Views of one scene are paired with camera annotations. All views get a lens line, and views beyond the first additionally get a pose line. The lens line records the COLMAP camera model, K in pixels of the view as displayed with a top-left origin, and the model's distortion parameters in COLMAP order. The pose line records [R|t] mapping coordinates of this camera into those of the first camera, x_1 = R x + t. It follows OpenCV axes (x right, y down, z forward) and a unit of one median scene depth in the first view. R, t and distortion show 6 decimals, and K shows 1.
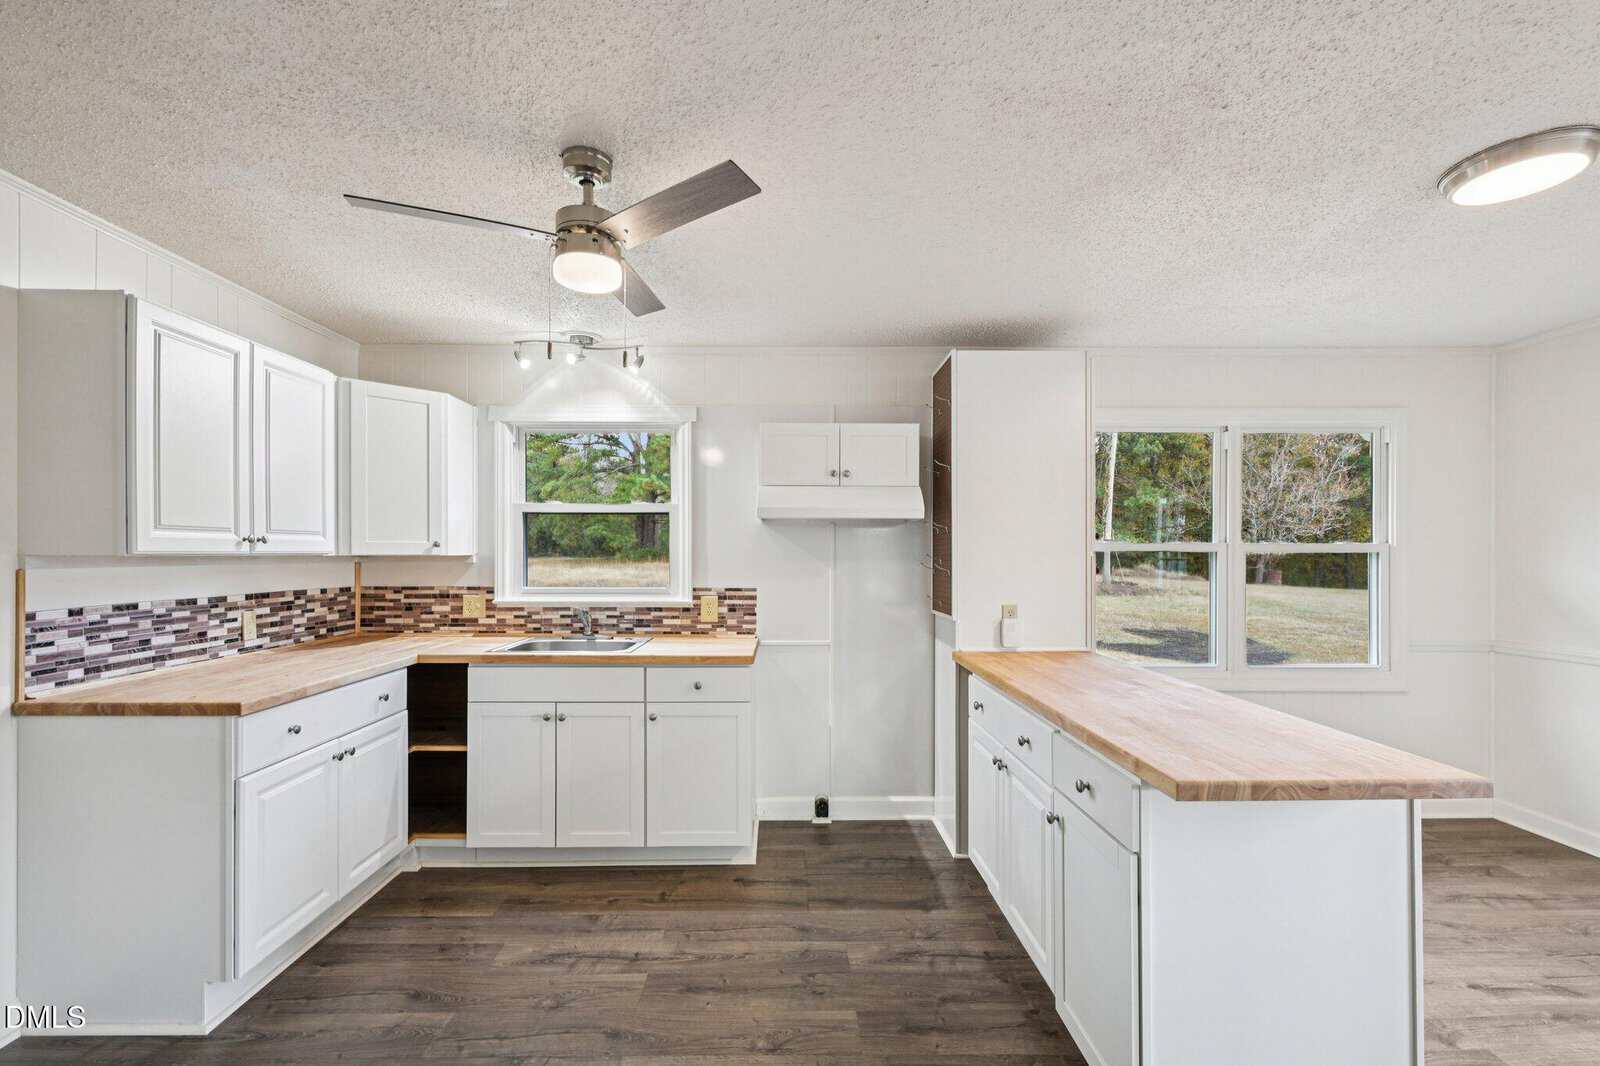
lens RADIAL K [[701.5, 0, 798.2], [0, 701.5, 552.2], [0, 0, 1]] dist [-0.004886, 0.000510]
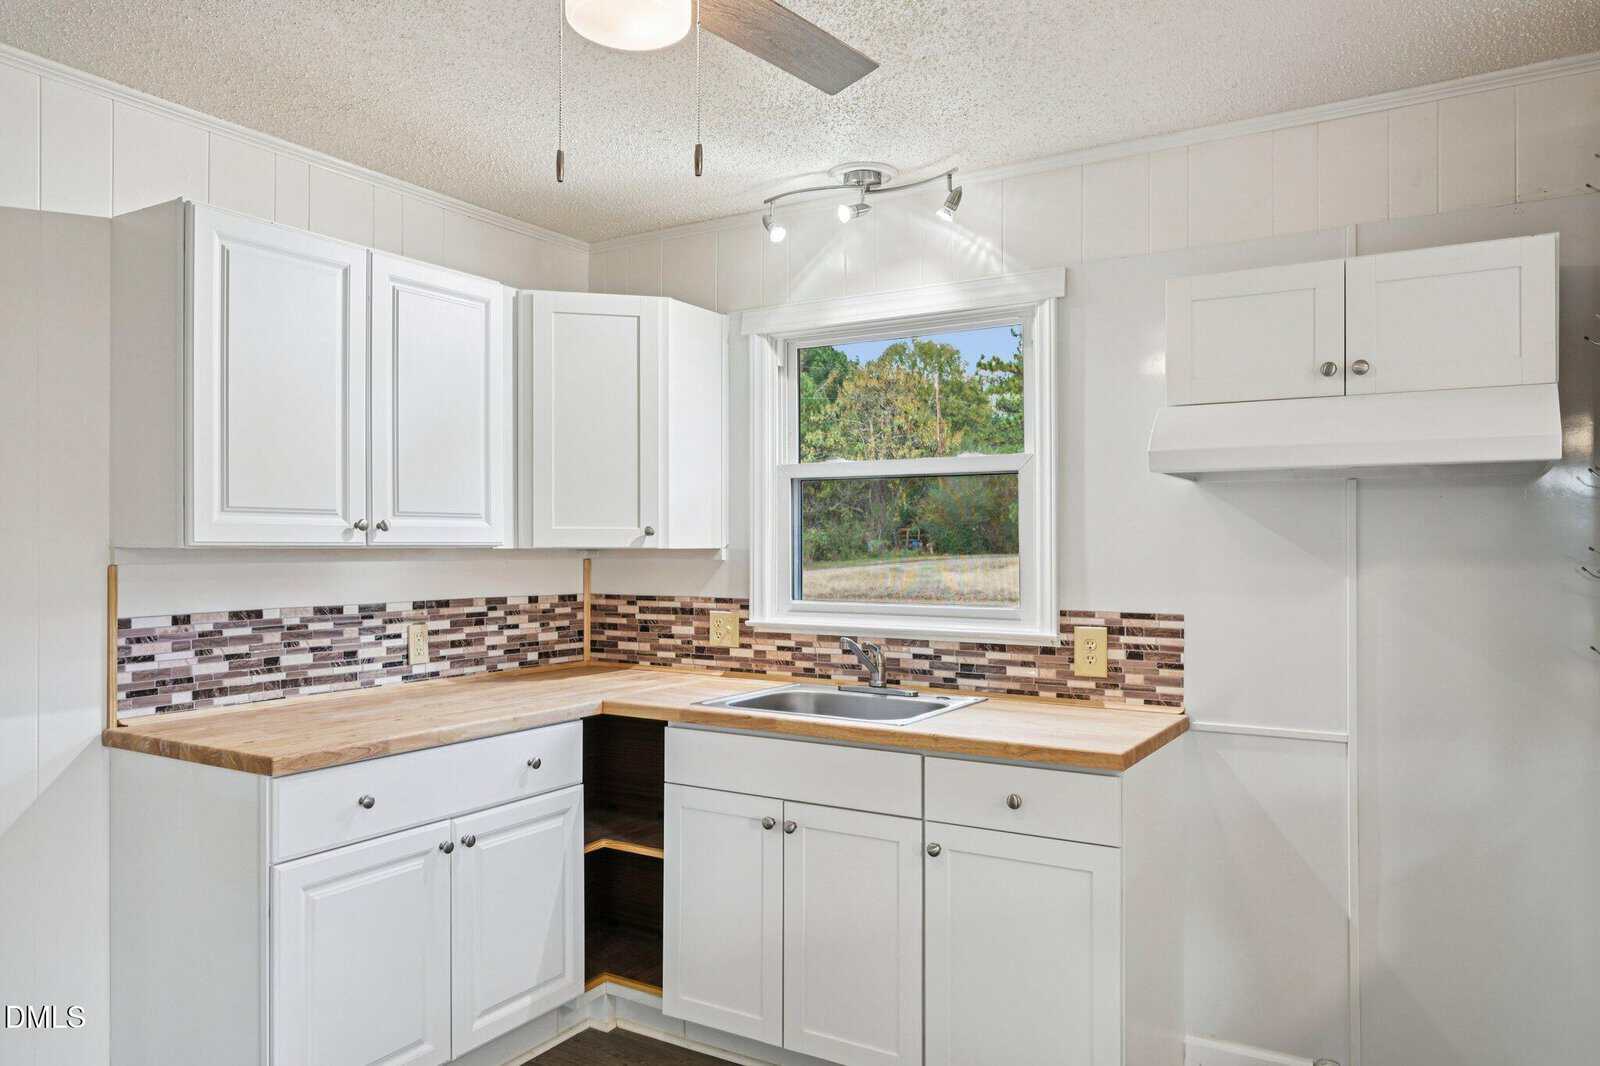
lens RADIAL K [[1096.5, 0, 807.0], [0, 1096.5, 545.1], [0, 0, 1]] dist [-0.015251, 0.008087]
pose [[0.846806, -0.001434, -0.531900, 0.155440], [0.000776, 0.999999, -0.001461, 0.003377], [0.531901, 0.000825, 0.846806, 0.240091]]
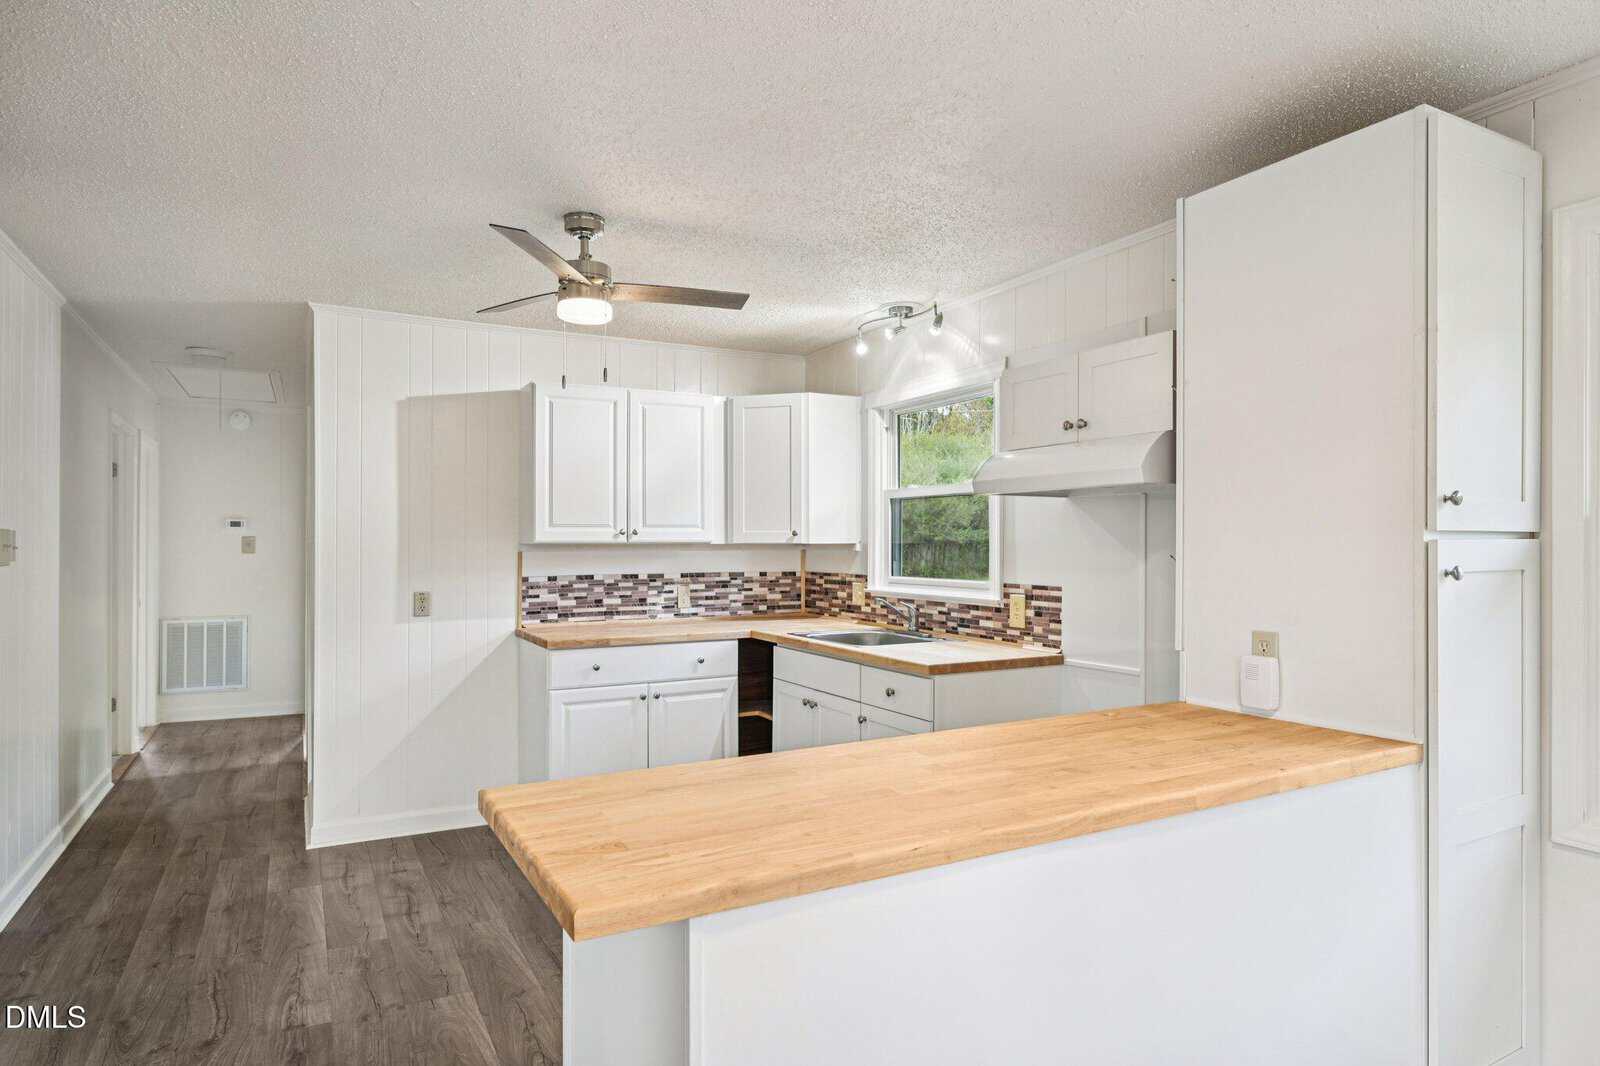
lens RADIAL K [[926.0, 0, 805.0], [0, 926.0, 541.0], [0, 0, 1]] dist [-0.004381, 0.000320]
pose [[0.468336, -0.005056, -0.883536, 0.823688], [0.004042, 0.999985, -0.003580, 0.006308], [0.883541, -0.001895, 0.468350, 0.367791]]
